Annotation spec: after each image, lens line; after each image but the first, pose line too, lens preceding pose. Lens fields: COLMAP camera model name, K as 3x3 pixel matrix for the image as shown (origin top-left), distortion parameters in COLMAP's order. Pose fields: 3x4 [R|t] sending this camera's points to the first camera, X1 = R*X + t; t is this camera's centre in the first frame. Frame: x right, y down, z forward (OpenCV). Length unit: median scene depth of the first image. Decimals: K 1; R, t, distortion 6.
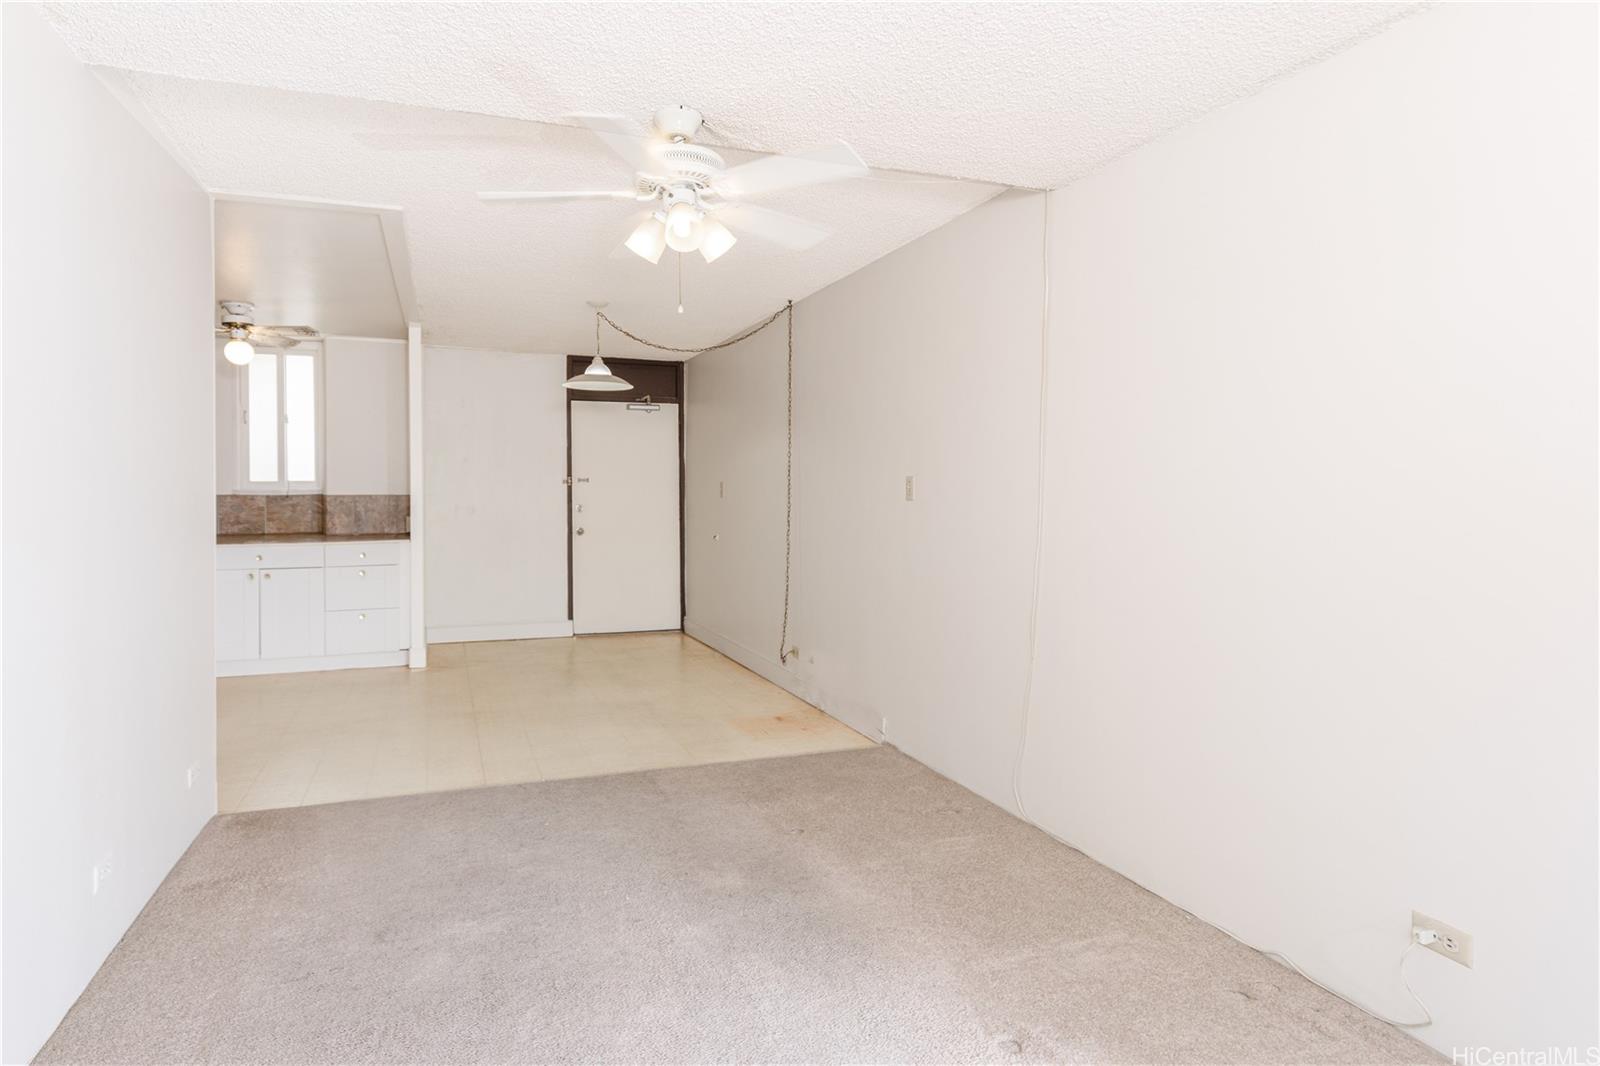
lens RADIAL K [[845.9, 0, 780.5], [0, 845.9, 501.8], [0, 0, 1]] dist [0.006150, -0.000451]
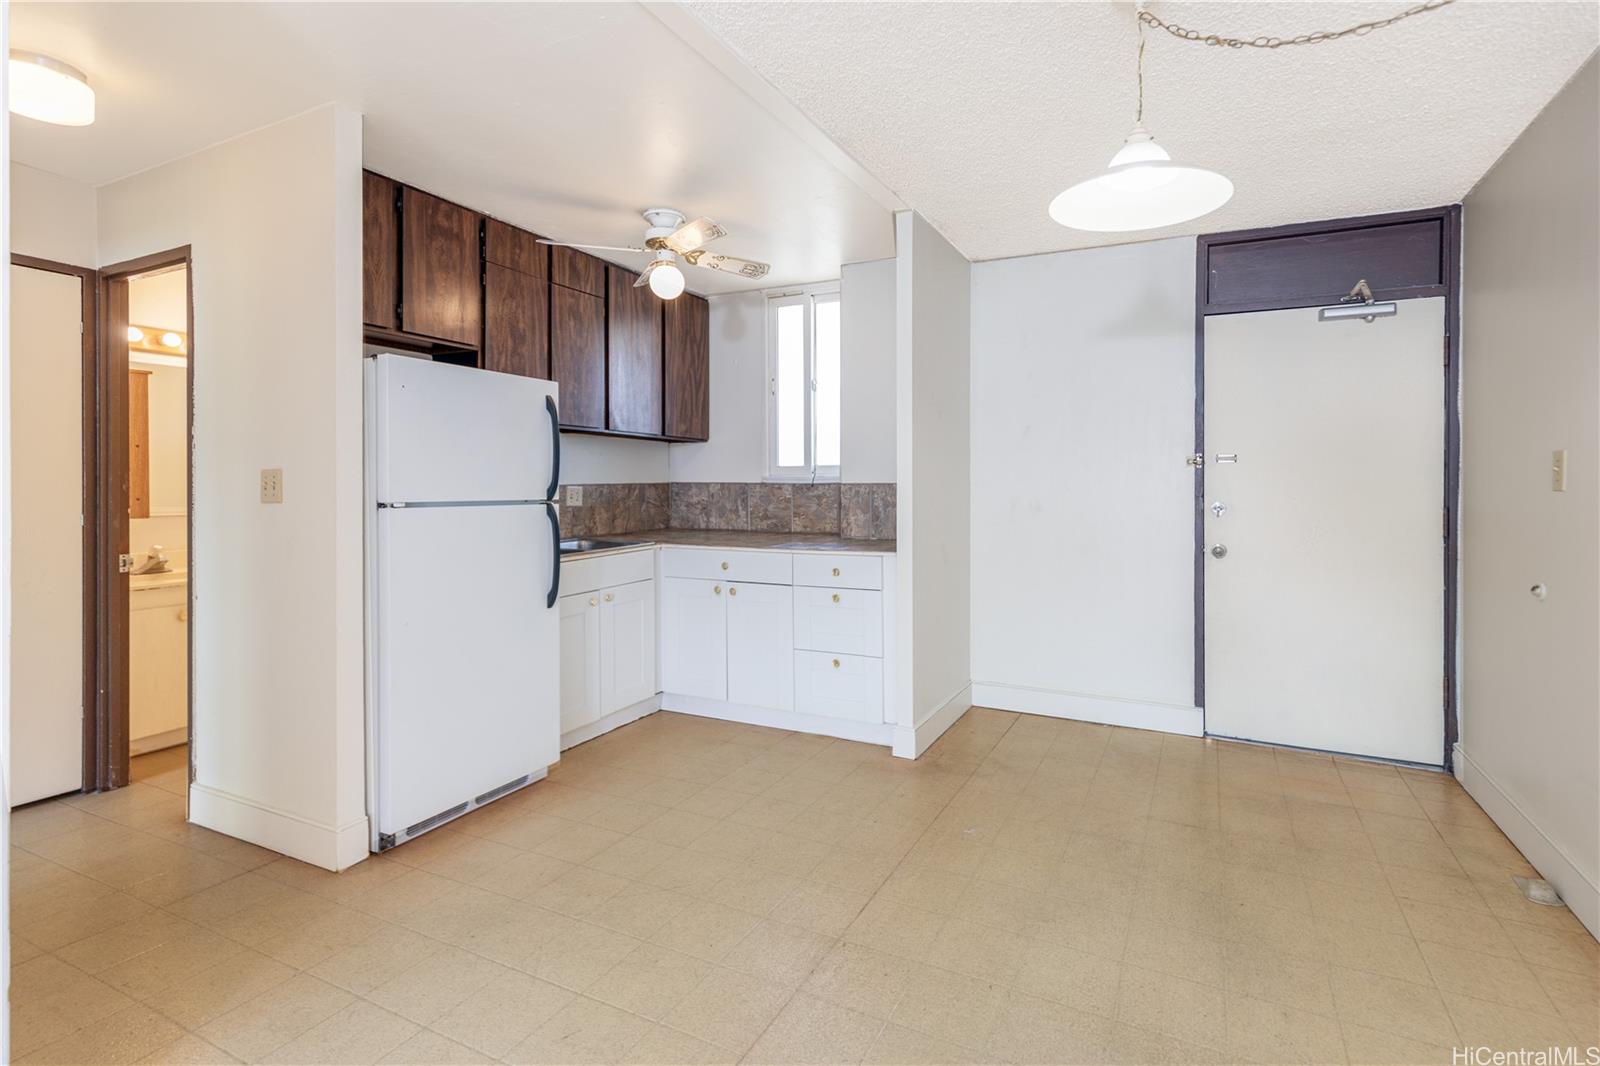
lens RADIAL K [[771.6, 0, 888.3], [0, 771.6, 498.0], [0, 0, 1]] dist [0.012069, -0.000300]
pose [[0.701503, 0.012078, -0.712564, -0.032068], [-0.014877, 0.999887, 0.002301, 0.002685], [0.712511, 0.008986, 0.701603, 0.557581]]
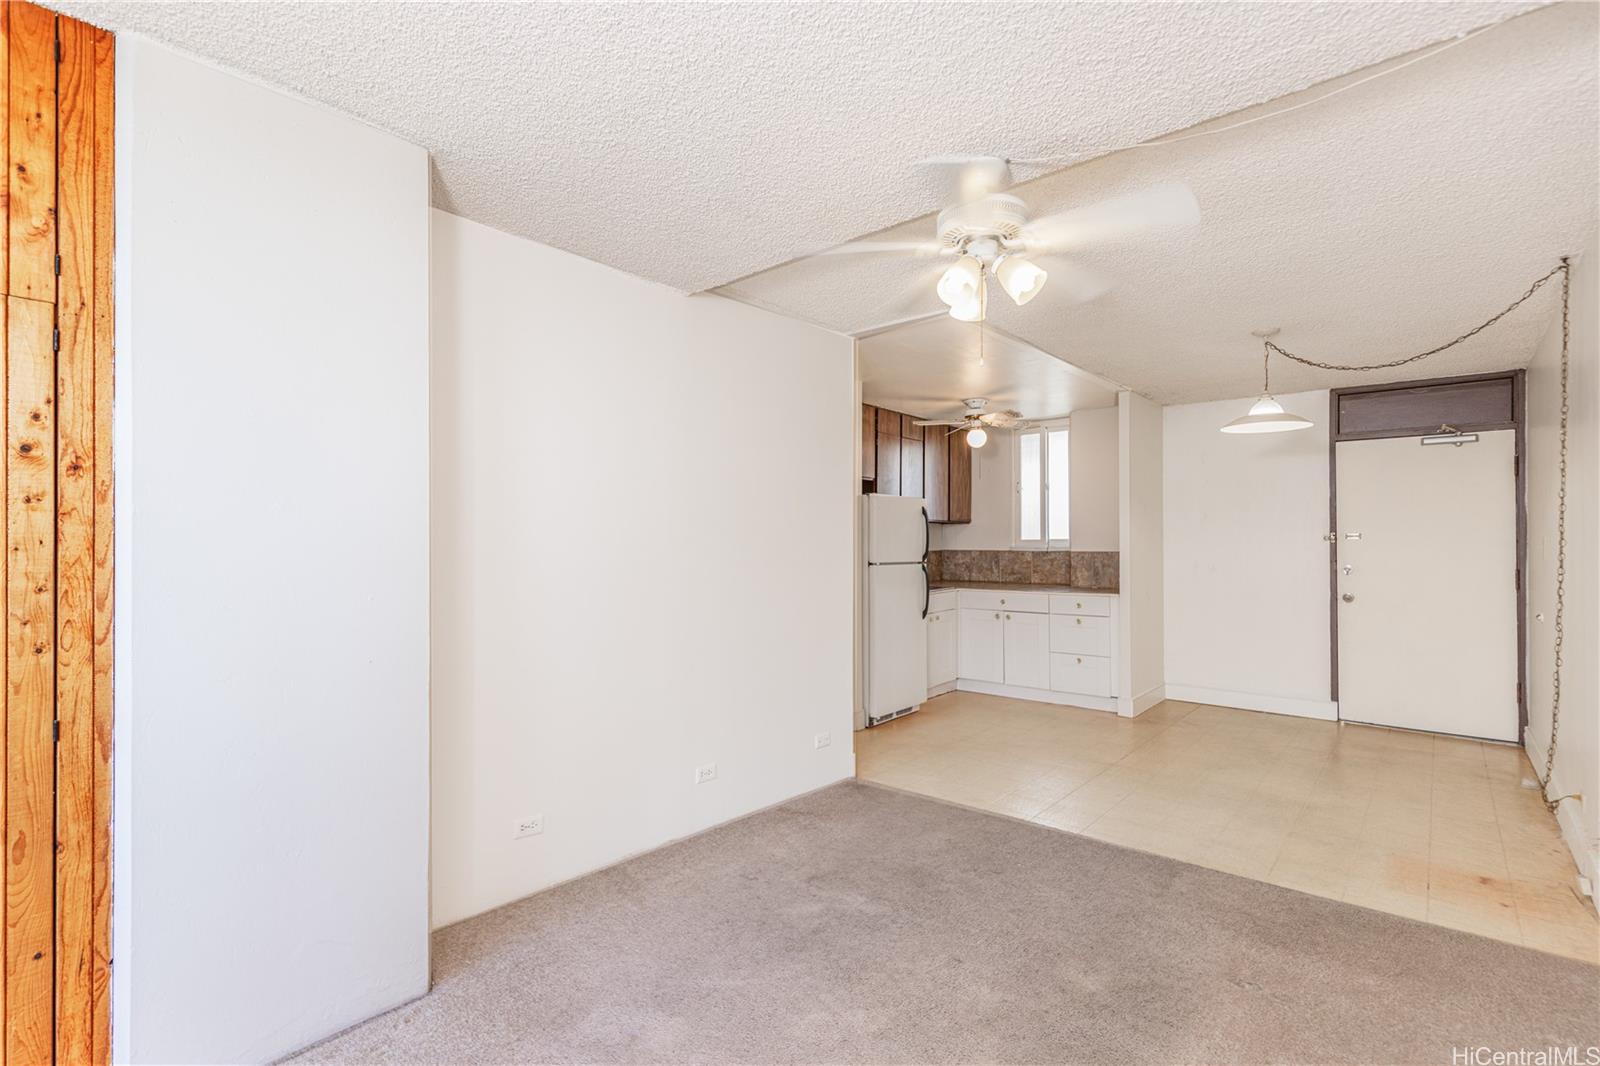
lens RADIAL K [[818.4, 0, 760.9], [0, 818.4, 543.1], [0, 0, 1]] dist [-0.000126, -0.000101]
pose [[0.451264, -0.002578, -0.892387, 0.252584], [-0.017231, 0.999784, -0.011602, 0.000796], [0.892224, 0.020612, 0.451122, 0.134077]]
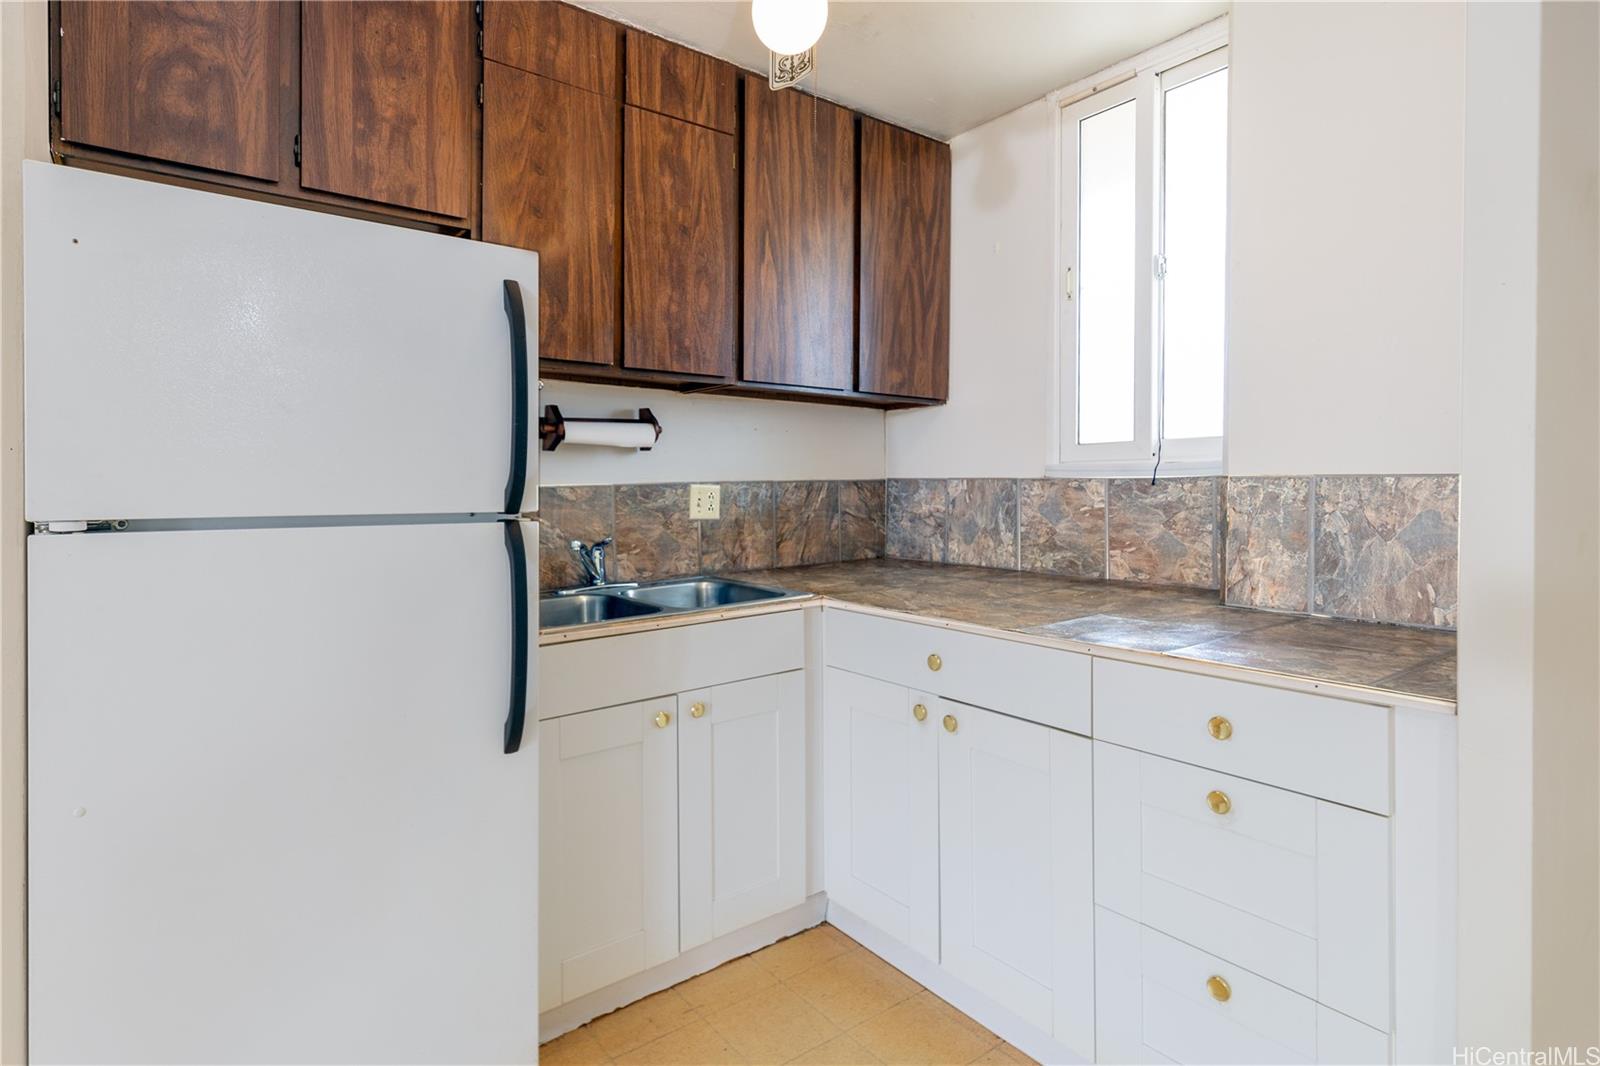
lens RADIAL K [[845.9, 0, 780.5], [0, 845.9, 501.8], [0, 0, 1]] dist [0.006150, -0.000451]
pose [[0.255074, 0.016325, -0.966784, -0.278008], [-0.018908, 0.999750, 0.011893, 0.000815], [0.966737, 0.015246, 0.255319, 0.759820]]
